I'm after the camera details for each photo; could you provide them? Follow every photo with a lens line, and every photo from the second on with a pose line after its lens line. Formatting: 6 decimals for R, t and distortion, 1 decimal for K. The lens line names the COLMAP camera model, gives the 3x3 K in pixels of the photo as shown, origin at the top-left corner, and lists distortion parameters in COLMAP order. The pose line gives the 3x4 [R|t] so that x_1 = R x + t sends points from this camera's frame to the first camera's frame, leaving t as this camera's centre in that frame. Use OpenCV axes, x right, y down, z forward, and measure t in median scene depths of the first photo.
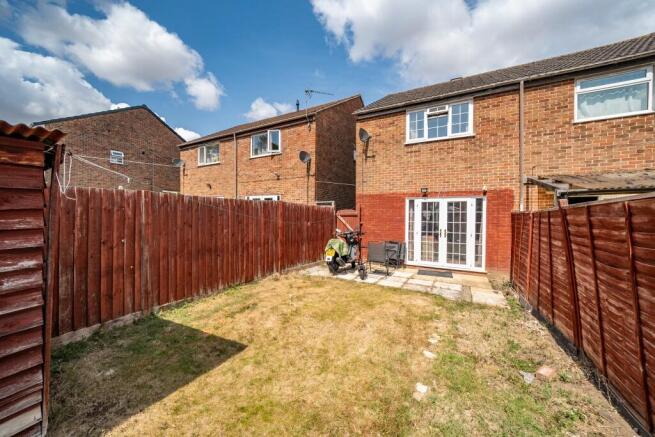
lens RADIAL K [[239.7, 0, 325.4], [0, 239.7, 216.6], [0, 0, 1]] dist [-0.013999, -0.000009]
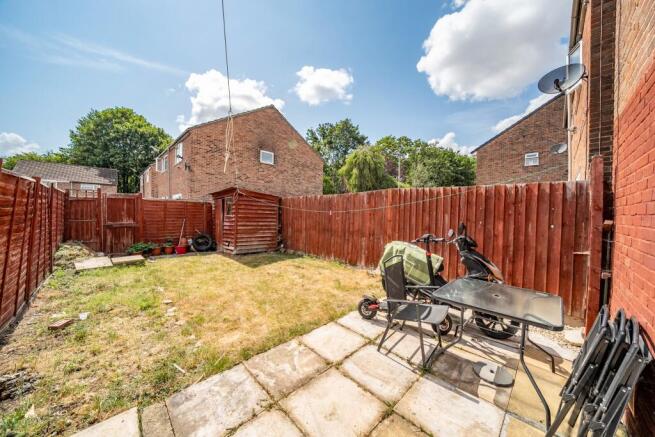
lens RADIAL K [[226.4, 0, 326.2], [0, 226.4, 217.9], [0, 0, 1]] dist [-0.026495, 0.002857]
pose [[-0.285884, 0.001582, -0.958263, 0.592693], [-0.029584, 0.999507, 0.010476, 0.033447], [0.957807, 0.031344, -0.285697, 0.945062]]
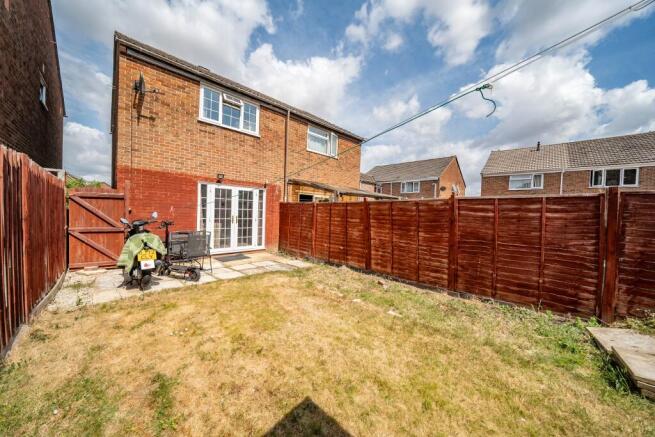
lens RADIAL K [[226.4, 0, 326.2], [0, 226.4, 217.9], [0, 0, 1]] dist [-0.026495, 0.002857]
pose [[0.263815, -0.028314, 0.964158, -0.391644], [-0.024855, 0.999038, 0.036140, 0.016813], [-0.964253, -0.033498, 0.262857, 0.362581]]
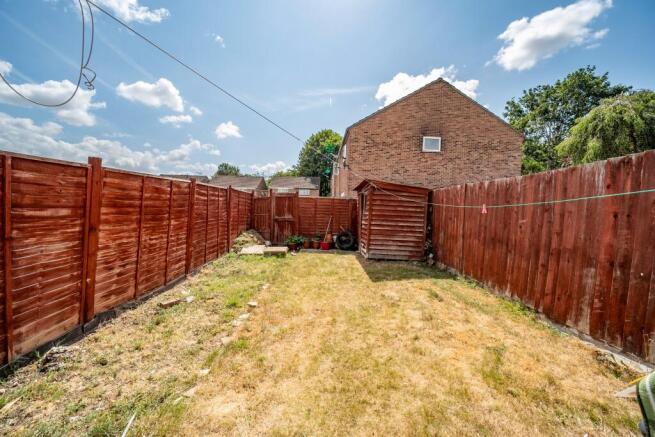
lens RADIAL K [[226.4, 0, 326.2], [0, 226.4, 217.9], [0, 0, 1]] dist [-0.026495, 0.002857]
pose [[-0.869451, -0.015434, -0.493777, 0.297205], [-0.042801, 0.998107, 0.044167, 0.033110], [0.492161, 0.059535, -0.868466, 0.932200]]
